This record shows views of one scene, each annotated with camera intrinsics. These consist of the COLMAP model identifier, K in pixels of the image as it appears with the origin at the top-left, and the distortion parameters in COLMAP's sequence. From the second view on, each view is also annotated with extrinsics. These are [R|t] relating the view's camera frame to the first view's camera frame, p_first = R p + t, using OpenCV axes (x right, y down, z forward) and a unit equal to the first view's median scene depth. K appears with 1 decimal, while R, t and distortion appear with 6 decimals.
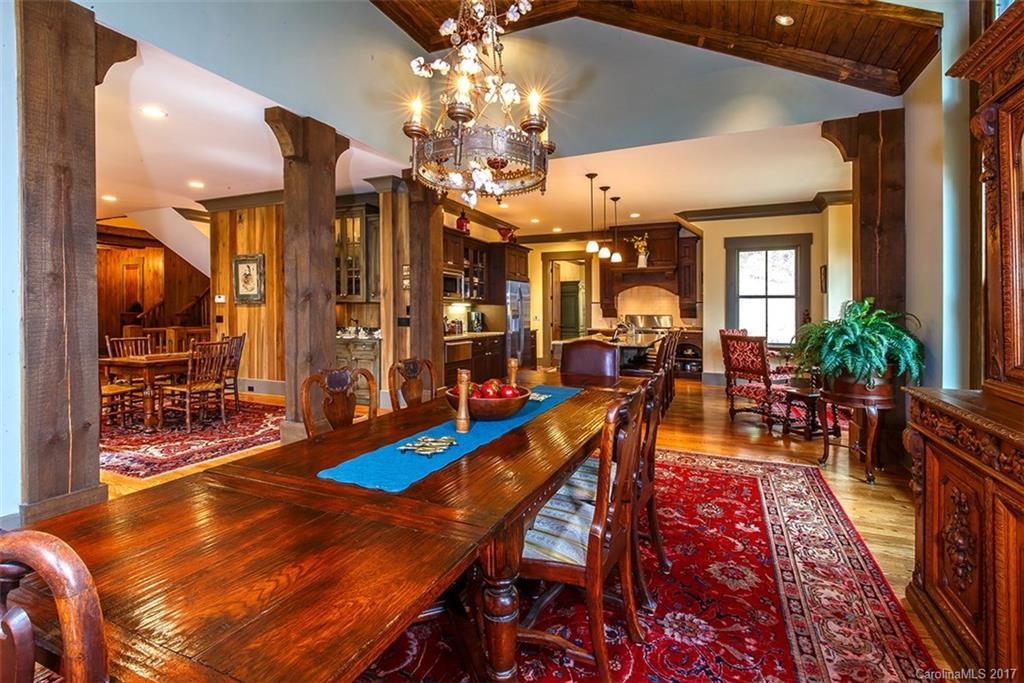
lens RADIAL K [[462.9, 0, 492.4], [0, 462.9, 309.9], [0, 0, 1]] dist [-0.000400, -0.000029]
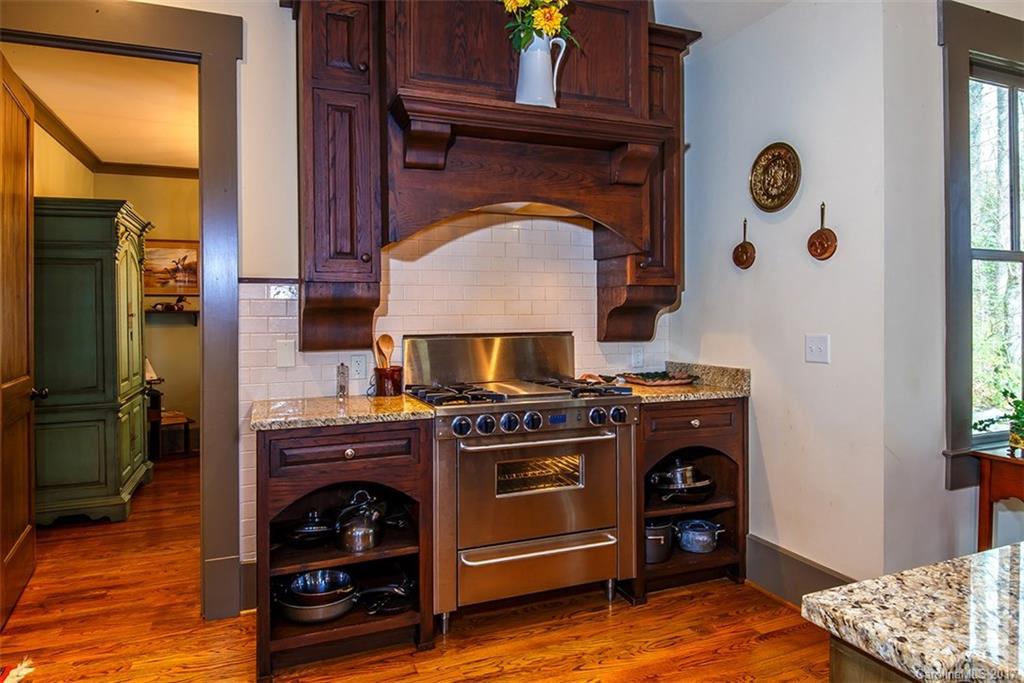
lens RADIAL K [[578.2, 0, 474.9], [0, 578.2, 322.8], [0, 0, 1]] dist [0.052882, -0.067801]
pose [[0.682332, -0.014493, 0.730899, 0.135421], [0.008881, 0.999894, 0.011536, 0.002910], [-0.730988, -0.001380, 0.682389, 1.033187]]
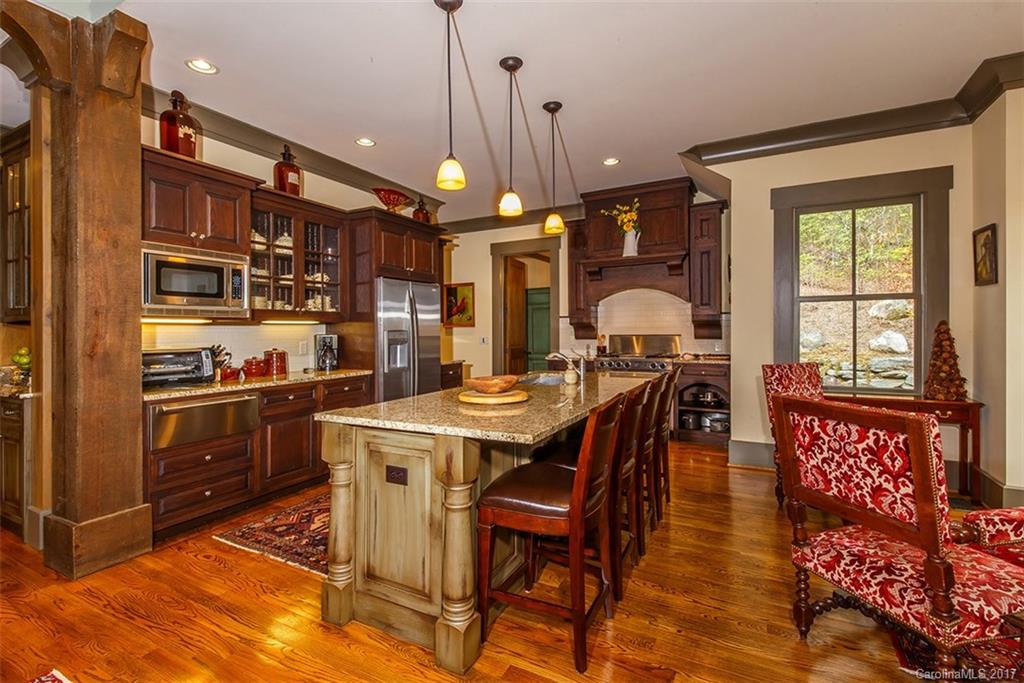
lens RADIAL K [[466.4, 0, 512.0], [0, 466.4, 341.5], [0, 0, 1]] dist [0.001564, -0.000051]
pose [[0.999560, -0.013025, -0.026667, 0.225842], [0.013742, 0.999544, 0.026869, 0.001225], [0.026305, -0.027224, 0.999283, 0.471622]]
